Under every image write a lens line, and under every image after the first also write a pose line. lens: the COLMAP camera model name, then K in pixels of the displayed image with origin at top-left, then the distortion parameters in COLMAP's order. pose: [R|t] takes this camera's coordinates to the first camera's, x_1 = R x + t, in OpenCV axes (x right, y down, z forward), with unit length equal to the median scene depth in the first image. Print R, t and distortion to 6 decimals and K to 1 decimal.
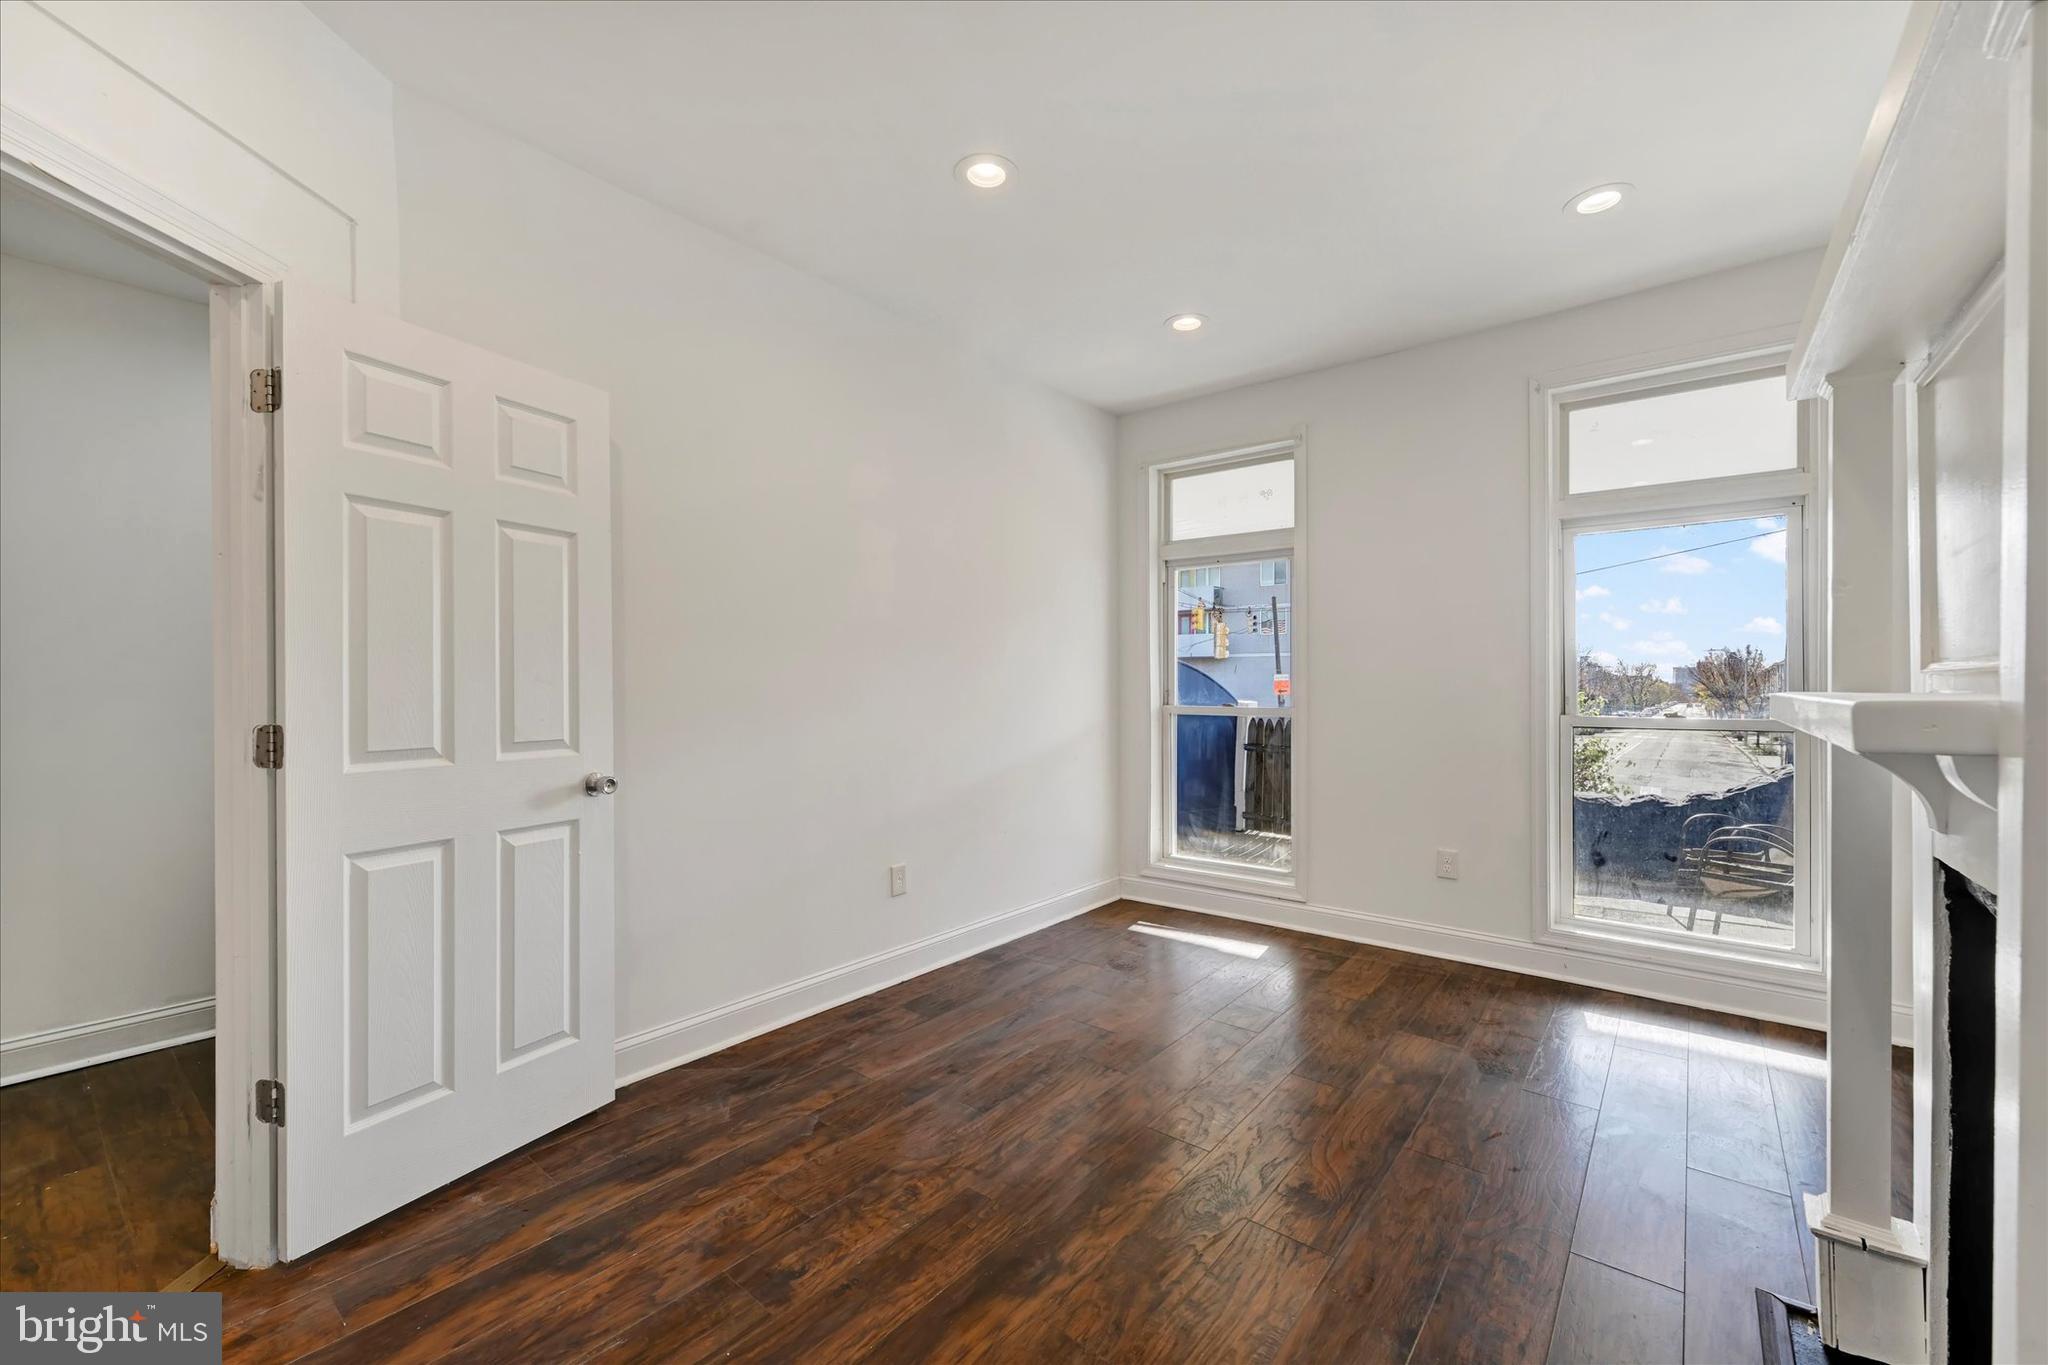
lens RADIAL K [[839.4, 0, 1017.2], [0, 839.4, 682.4], [0, 0, 1]] dist [0.001059, 0.000338]
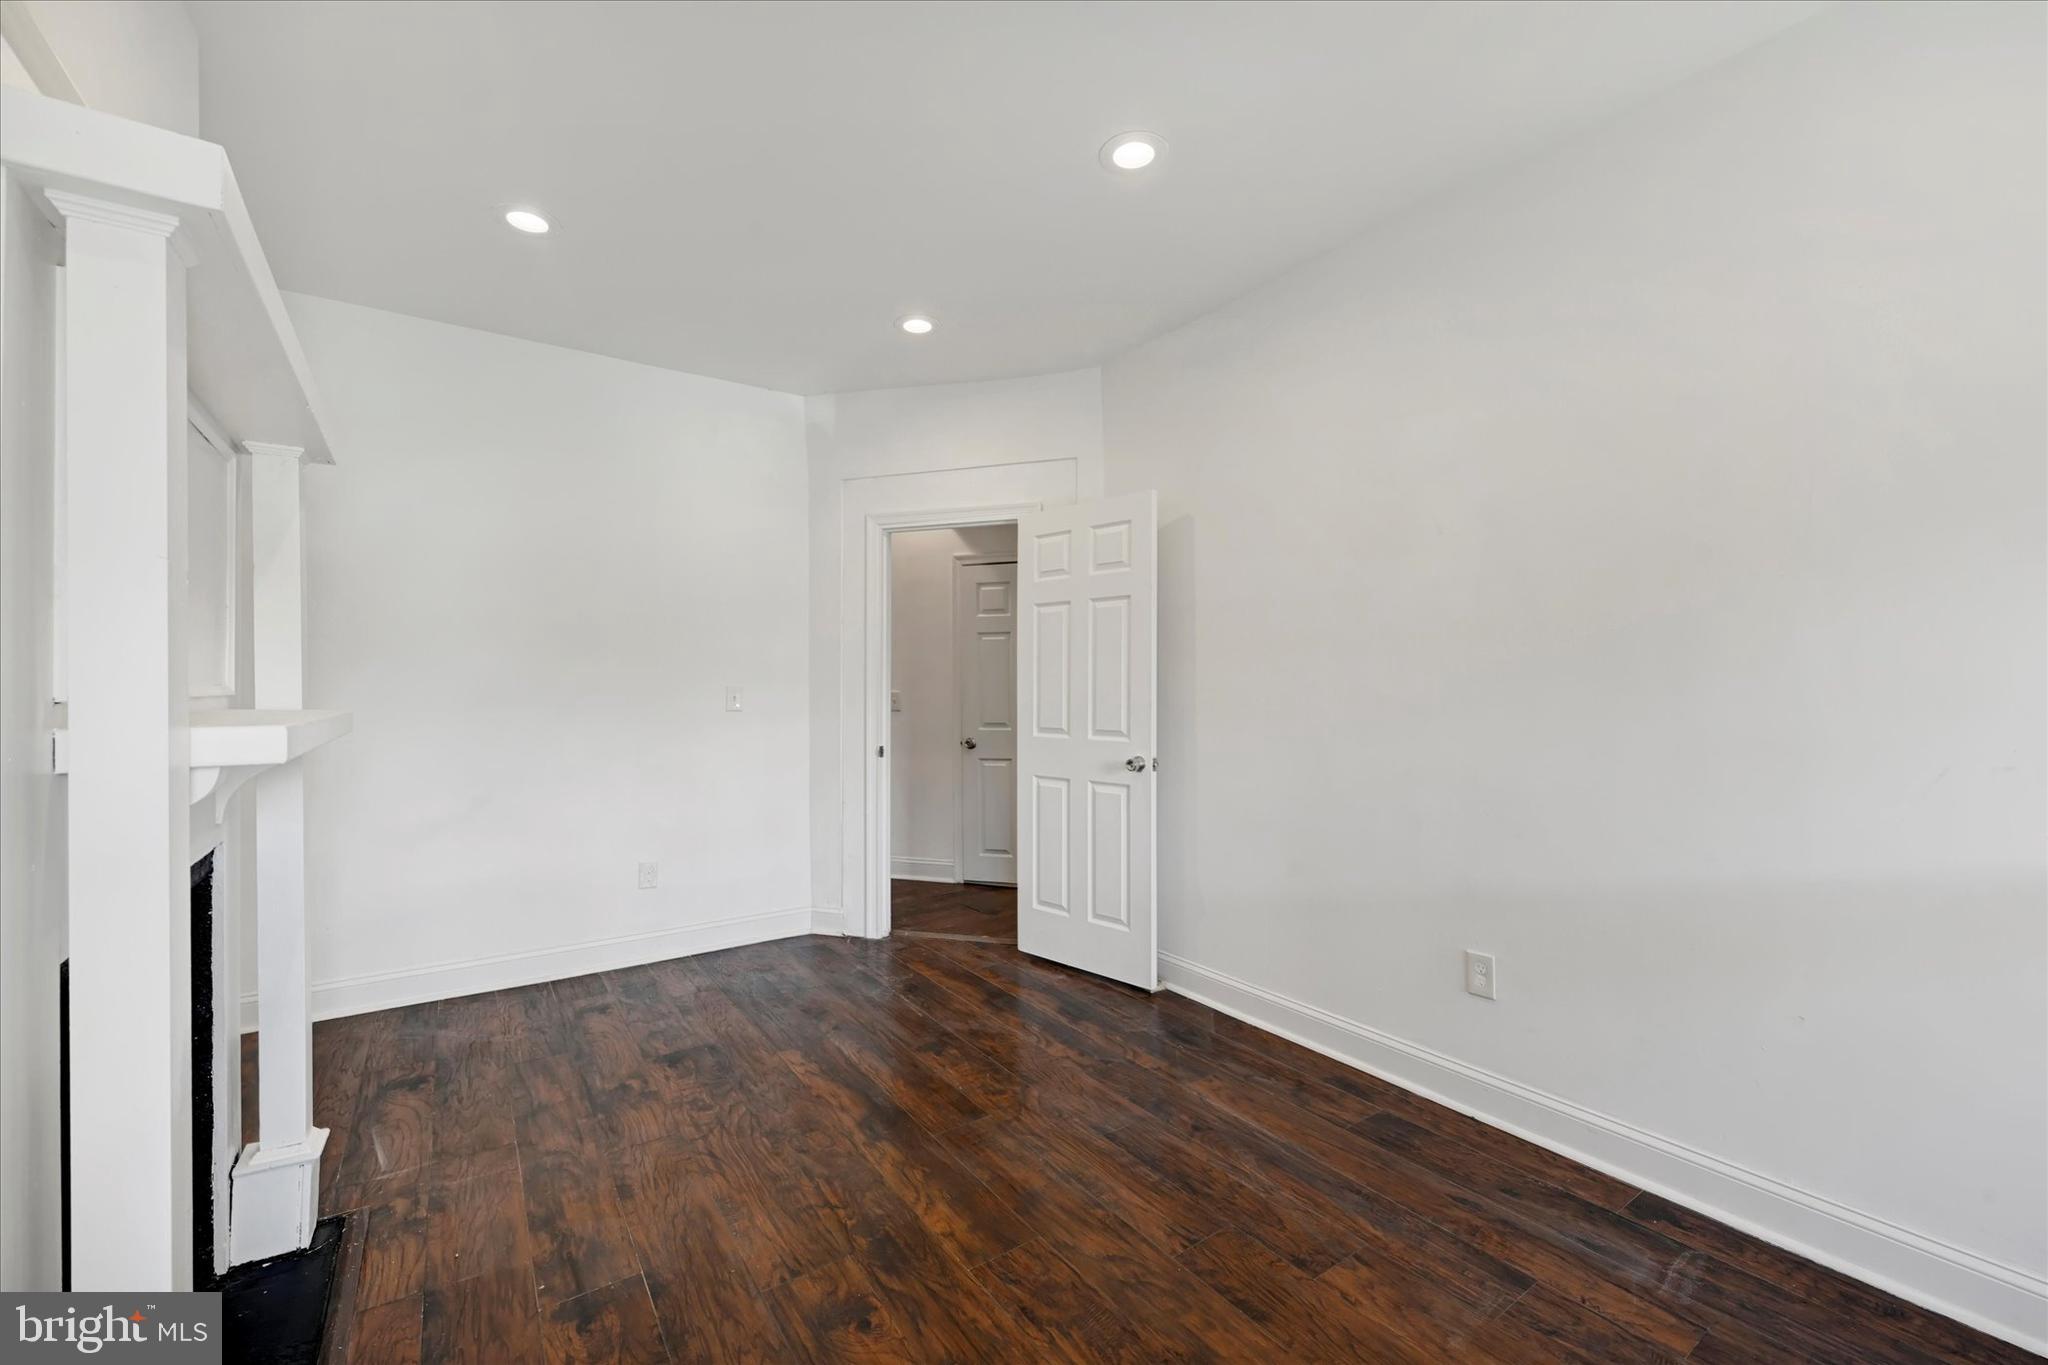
lens RADIAL K [[839.4, 0, 1017.2], [0, 839.4, 682.4], [0, 0, 1]] dist [0.001059, 0.000338]
pose [[-0.293930, -0.006901, -0.955802, 0.968002], [0.002132, 0.999967, -0.007876, -0.009003], [0.955825, -0.004353, -0.293905, 1.242419]]
